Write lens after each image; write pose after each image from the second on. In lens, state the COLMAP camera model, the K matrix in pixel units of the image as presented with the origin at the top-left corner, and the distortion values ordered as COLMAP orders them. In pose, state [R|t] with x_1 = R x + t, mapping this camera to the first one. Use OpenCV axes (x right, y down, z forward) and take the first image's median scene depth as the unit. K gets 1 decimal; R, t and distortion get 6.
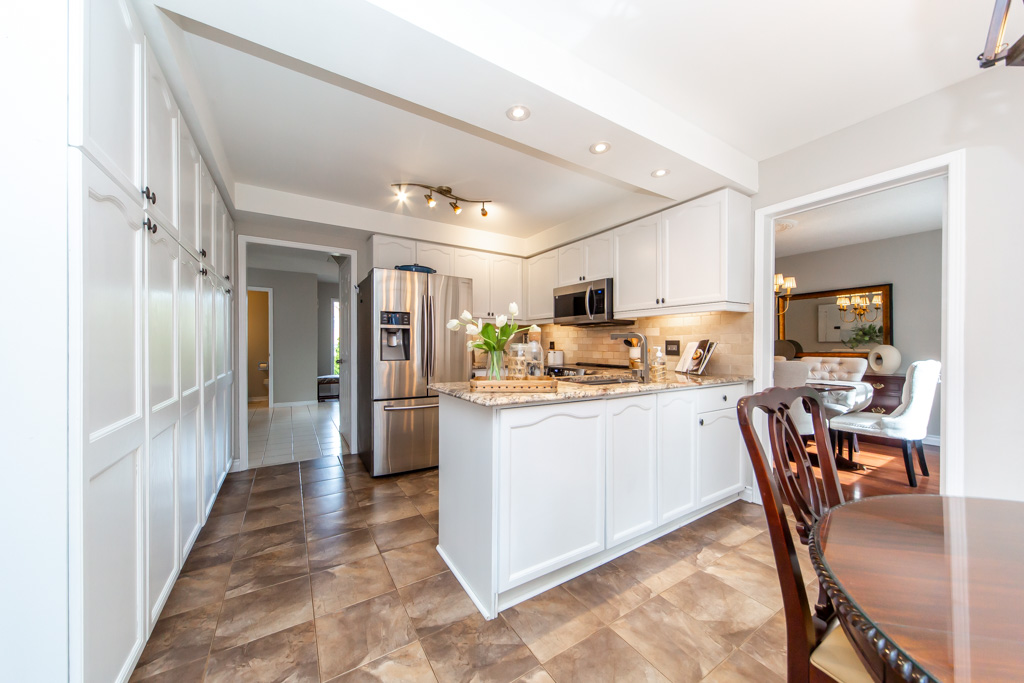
lens RADIAL K [[354.3, 0, 510.8], [0, 354.3, 345.5], [0, 0, 1]] dist [0.001538, 0.000193]
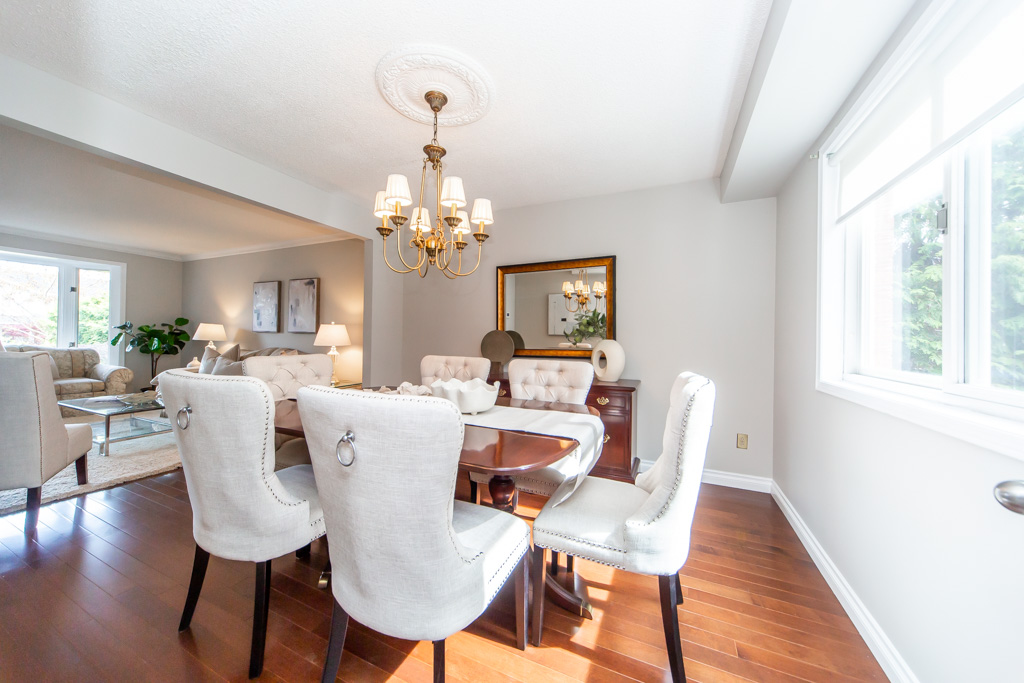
lens RADIAL K [[353.7, 0, 512.8], [0, 353.7, 335.8], [0, 0, 1]] dist [0.000017, 0.000032]
pose [[0.830498, 0.014631, 0.556830, 0.697038], [-0.013701, 0.999889, -0.005839, -0.003581], [-0.556853, -0.002780, 0.830606, 0.723453]]
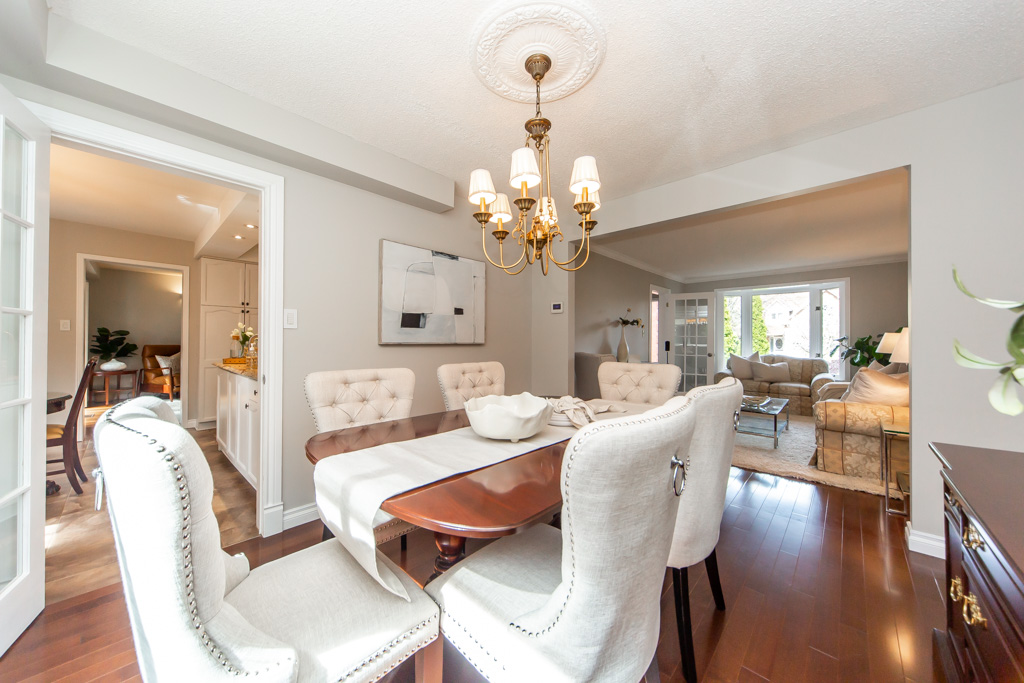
lens RADIAL K [[355.2, 0, 509.0], [0, 355.2, 340.7], [0, 0, 1]] dist [0.001465, 0.000146]
pose [[0.254549, -0.003820, -0.967052, 1.416877], [-0.006196, 0.999965, -0.005581, -0.004033], [0.967040, 0.007412, 0.254517, 1.134952]]
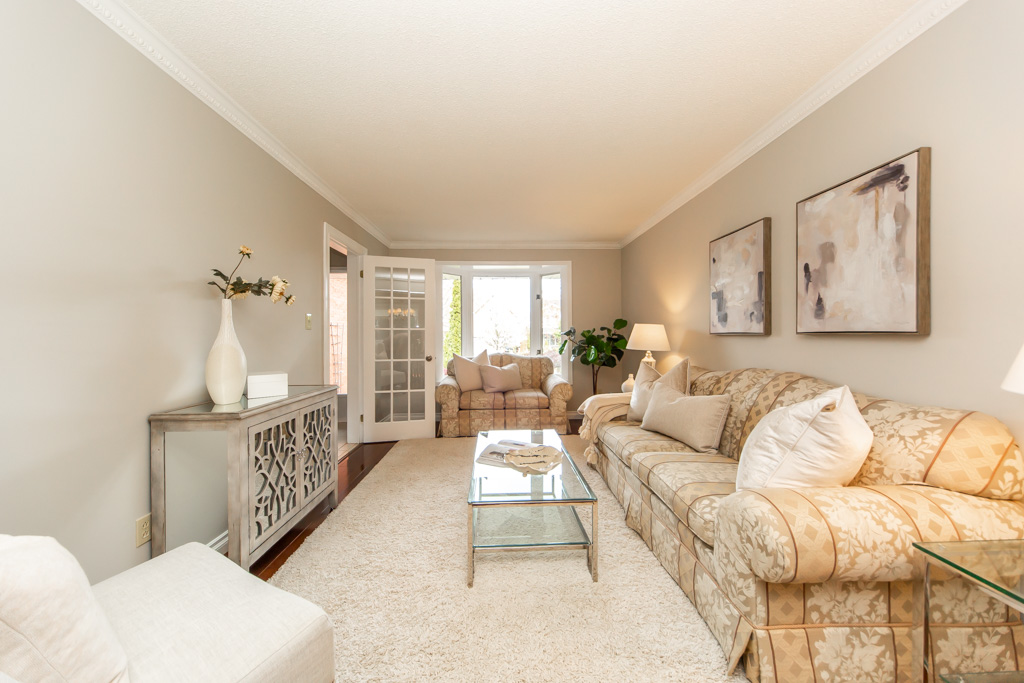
lens RADIAL K [[355.2, 0, 509.0], [0, 355.2, 340.7], [0, 0, 1]] dist [0.001465, 0.000146]
pose [[0.865866, -0.004003, -0.500260, 0.611954], [0.009188, 0.999927, 0.007901, -0.012849], [0.500191, -0.011437, 0.865839, 1.816369]]
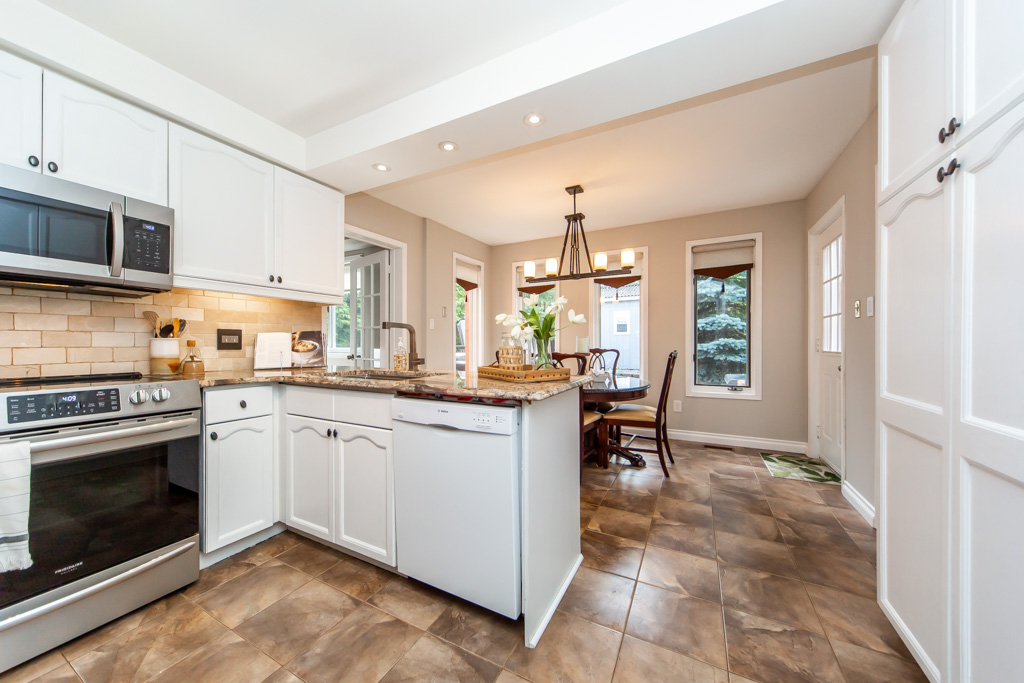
lens RADIAL K [[355.2, 0, 509.0], [0, 355.2, 340.7], [0, 0, 1]] dist [0.001465, 0.000146]
pose [[-0.500703, 0.003552, 0.865612, -0.484496], [0.001406, 0.999994, -0.003291, 0.013050], [-0.865618, -0.000431, -0.500704, 0.883421]]
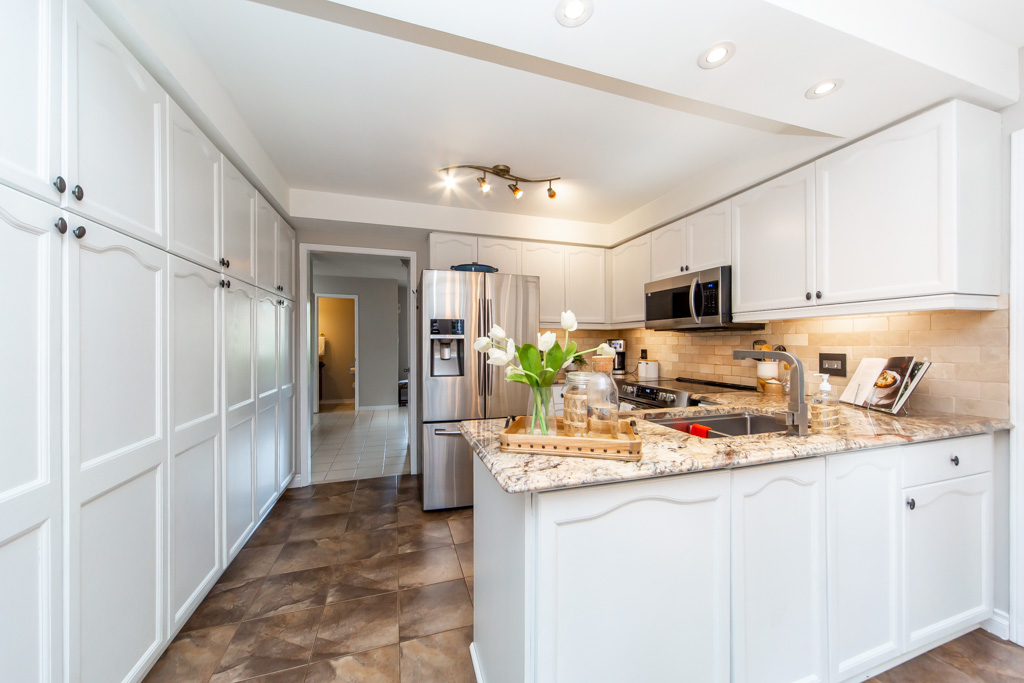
lens RADIAL K [[360.3, 0, 510.5], [0, 360.3, 343.1], [0, 0, 1]] dist [0.002114, 0.000085]
pose [[0.968839, -0.004194, -0.247656, 0.037377], [0.003389, 0.999987, -0.003678, -0.034090], [0.247668, 0.002724, 0.968841, 0.193520]]
